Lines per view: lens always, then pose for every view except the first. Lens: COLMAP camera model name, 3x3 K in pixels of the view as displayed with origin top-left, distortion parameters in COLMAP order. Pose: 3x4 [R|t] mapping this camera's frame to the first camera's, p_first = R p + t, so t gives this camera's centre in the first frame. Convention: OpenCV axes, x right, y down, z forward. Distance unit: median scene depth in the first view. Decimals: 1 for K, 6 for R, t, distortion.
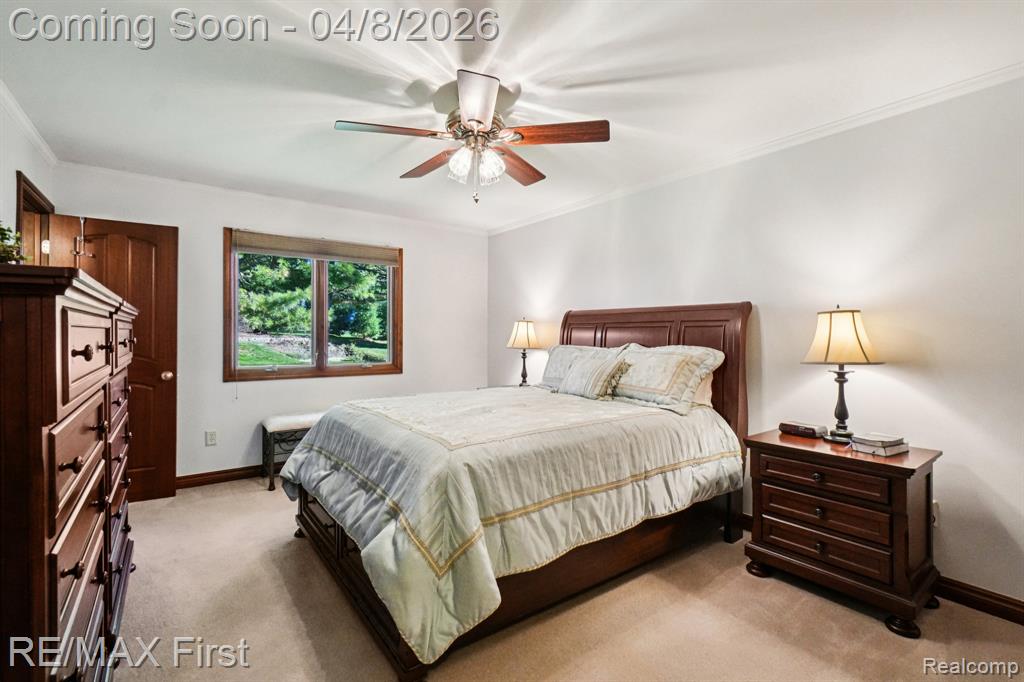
lens RADIAL K [[469.4, 0, 504.8], [0, 469.4, 338.9], [0, 0, 1]] dist [0.003563, -0.000803]
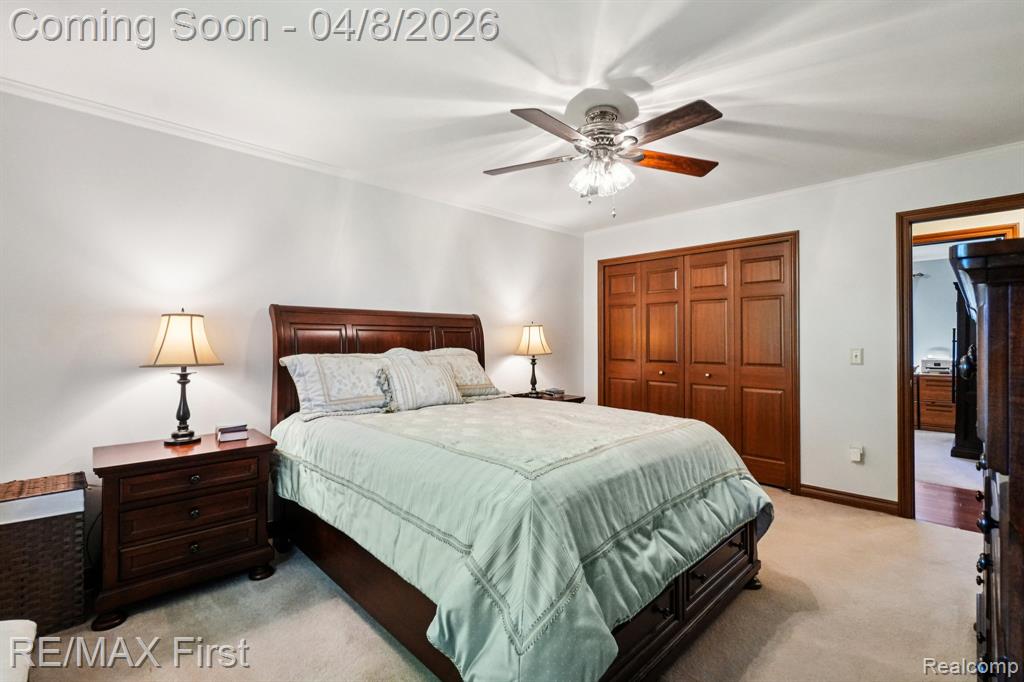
lens RADIAL K [[440.9, 0, 503.6], [0, 440.9, 339.8], [0, 0, 1]] dist [-0.004306, -0.000172]
pose [[-0.119861, -0.008381, 0.992755, -0.320629], [0.007343, 0.999930, 0.009328, -0.007719], [-0.992764, 0.008408, -0.119791, 0.424401]]
